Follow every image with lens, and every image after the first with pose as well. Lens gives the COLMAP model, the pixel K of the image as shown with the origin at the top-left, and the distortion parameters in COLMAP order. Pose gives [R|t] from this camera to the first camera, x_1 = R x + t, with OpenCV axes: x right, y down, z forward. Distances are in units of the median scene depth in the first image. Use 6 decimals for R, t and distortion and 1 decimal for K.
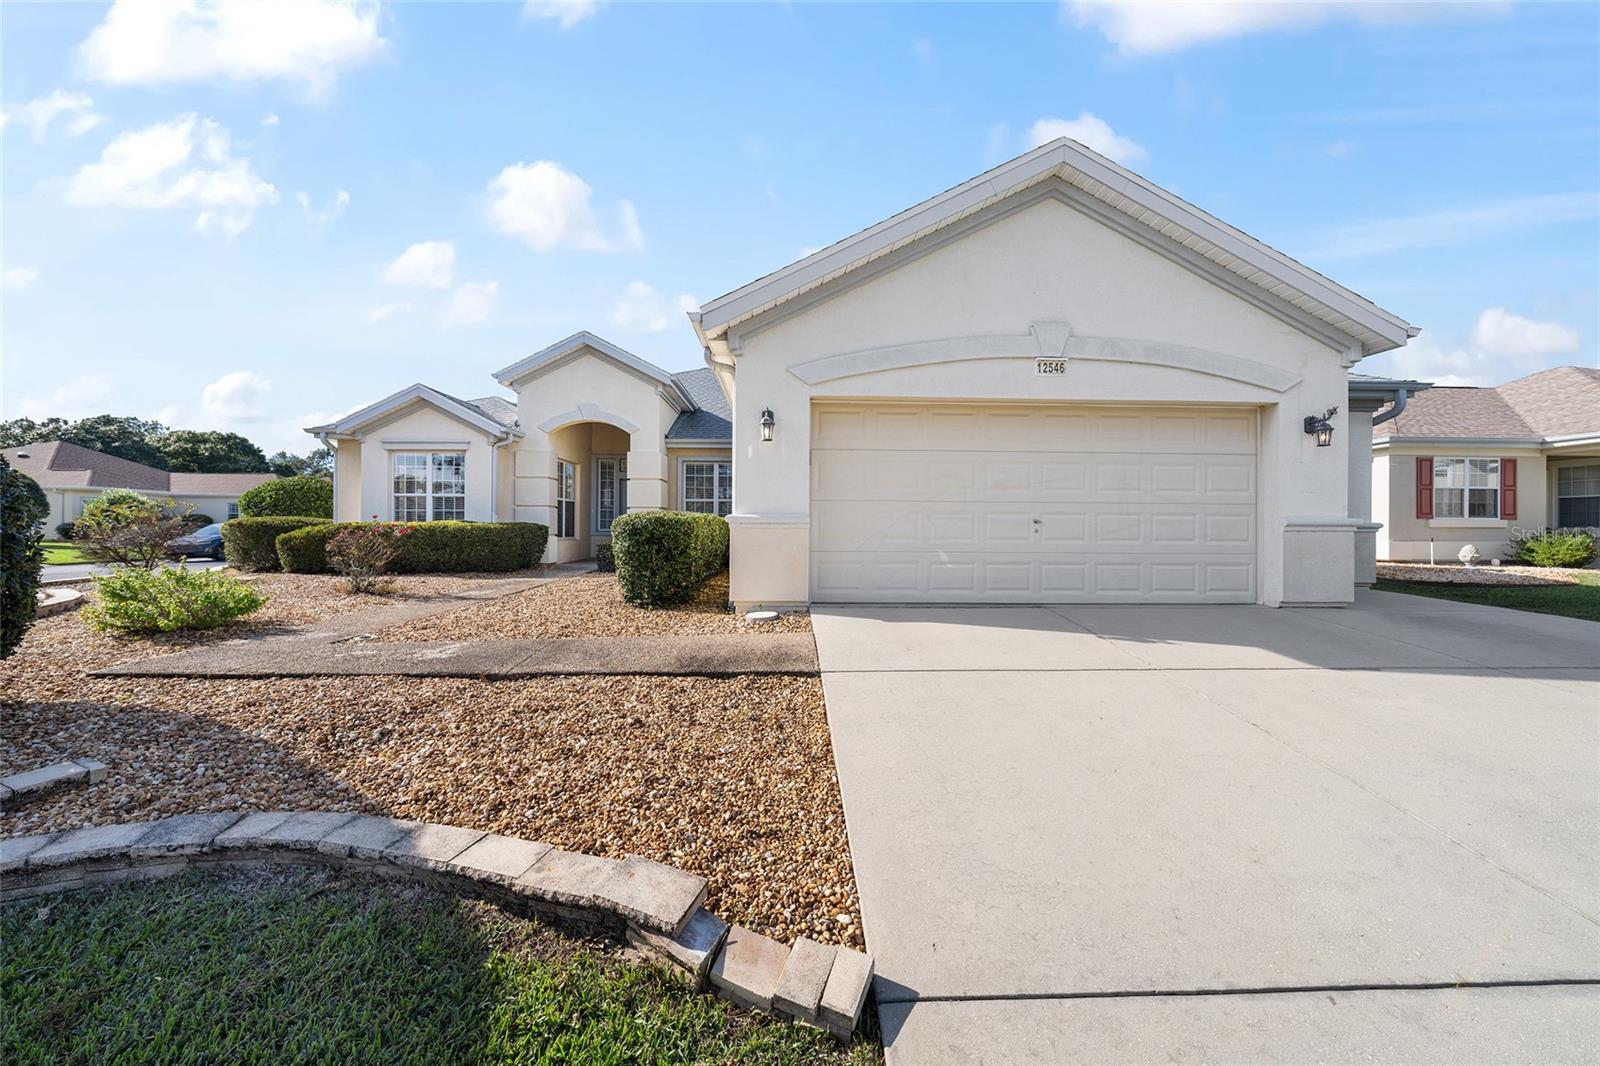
lens RADIAL K [[621.0, 0, 804.6], [0, 621.0, 530.5], [0, 0, 1]] dist [0.000179, -0.000693]
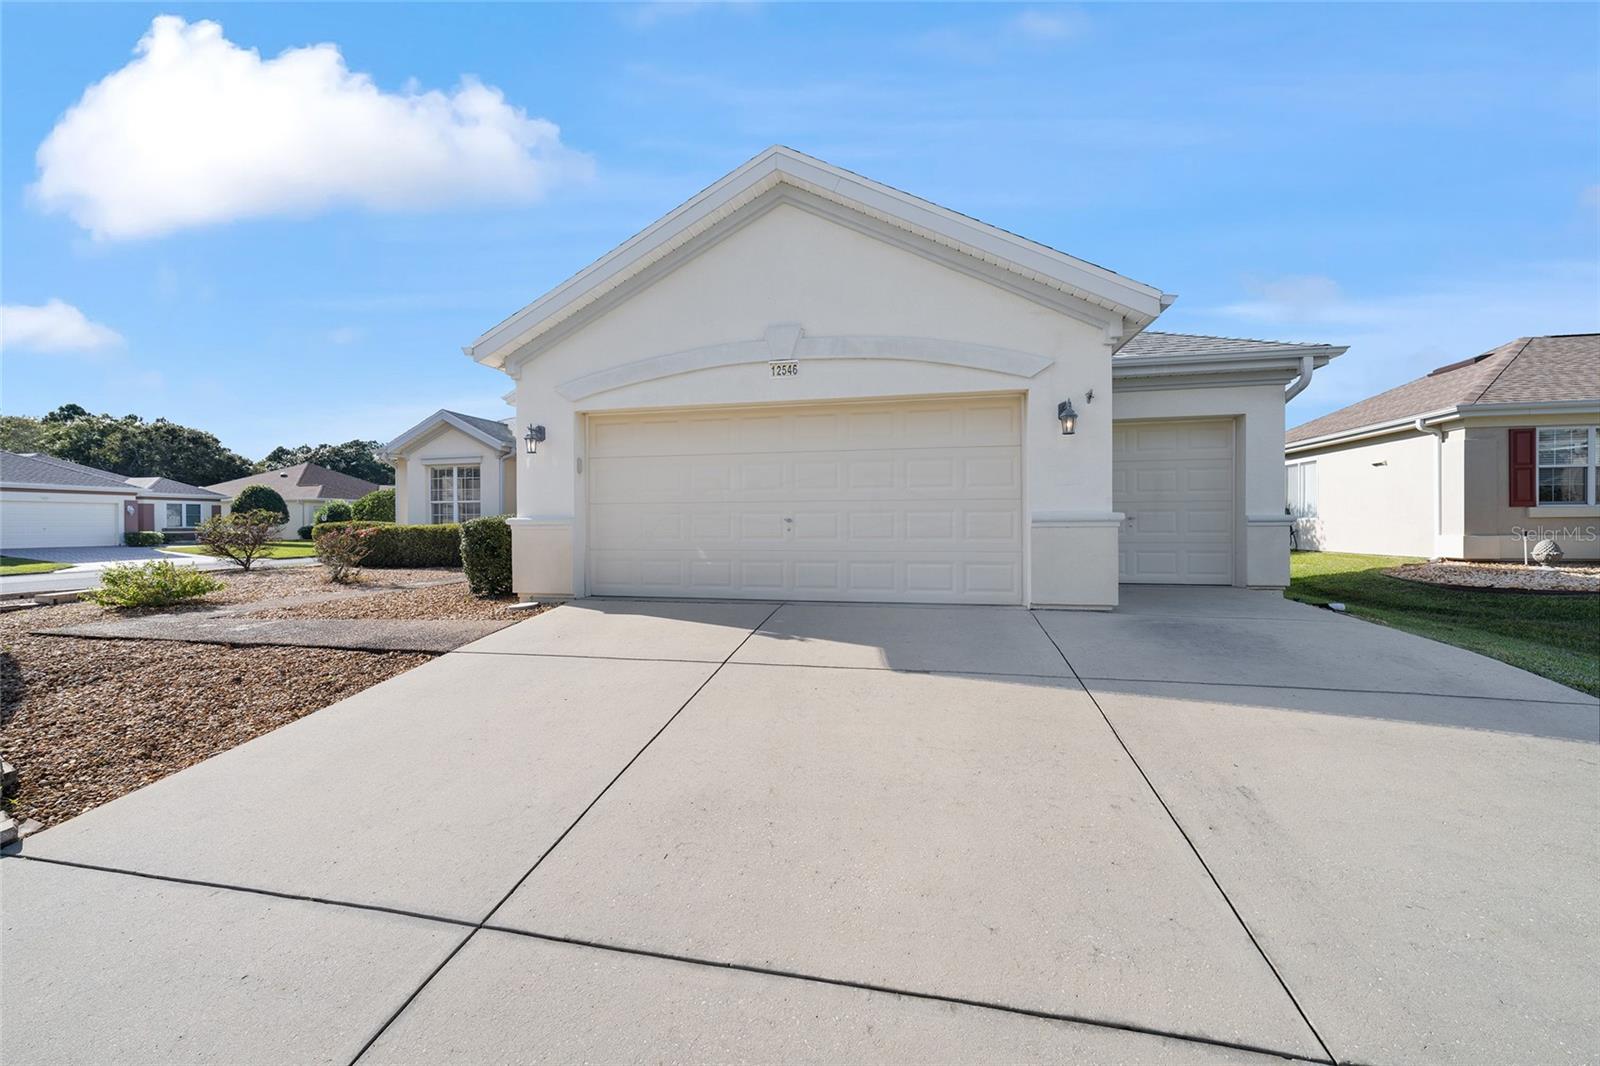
lens RADIAL K [[621.0, 0, 796.6], [0, 621.0, 532.7], [0, 0, 1]] dist [0.000179, -0.000693]
pose [[0.968549, -0.007260, -0.248716, 0.347339], [0.009655, 0.999918, 0.008411, -0.001264], [0.248634, -0.010548, 0.968540, 0.005392]]
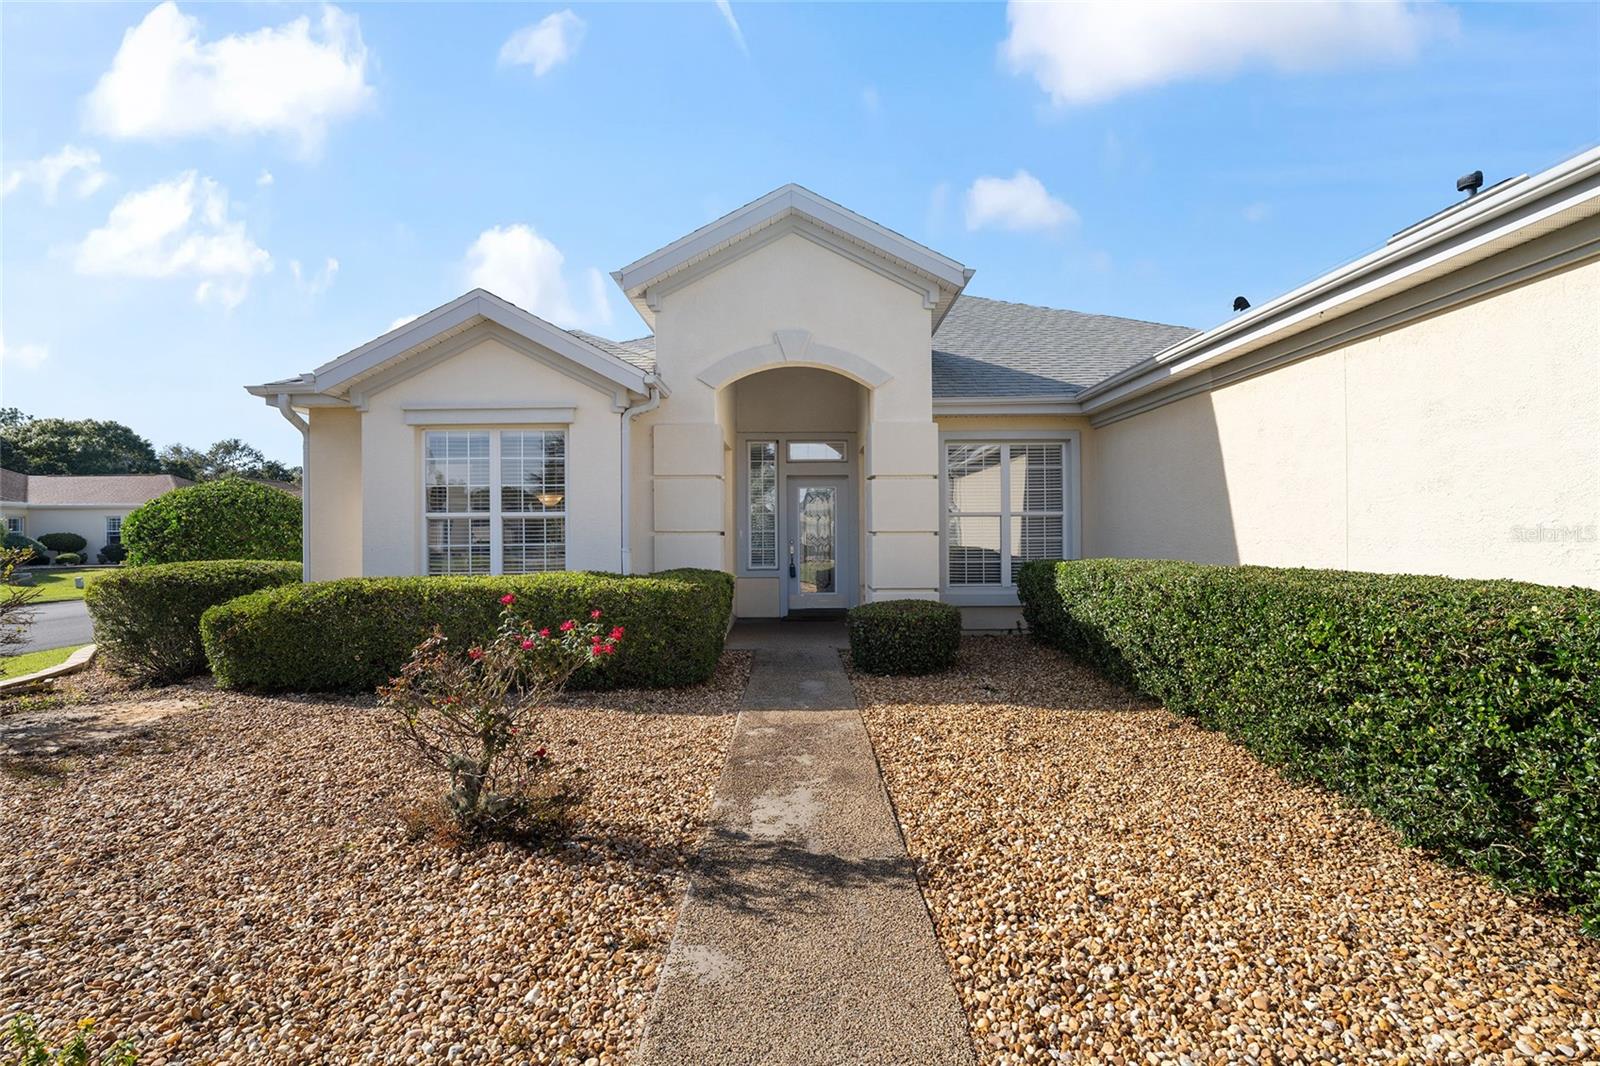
lens RADIAL K [[769.4, 0, 796.9], [0, 769.4, 529.7], [0, 0, 1]] dist [-0.009697, -0.000666]
pose [[0.999798, -0.014191, -0.014246, -0.373732], [0.014109, 0.999883, -0.005850, -0.040378], [0.014328, 0.005648, 0.999881, 0.408913]]
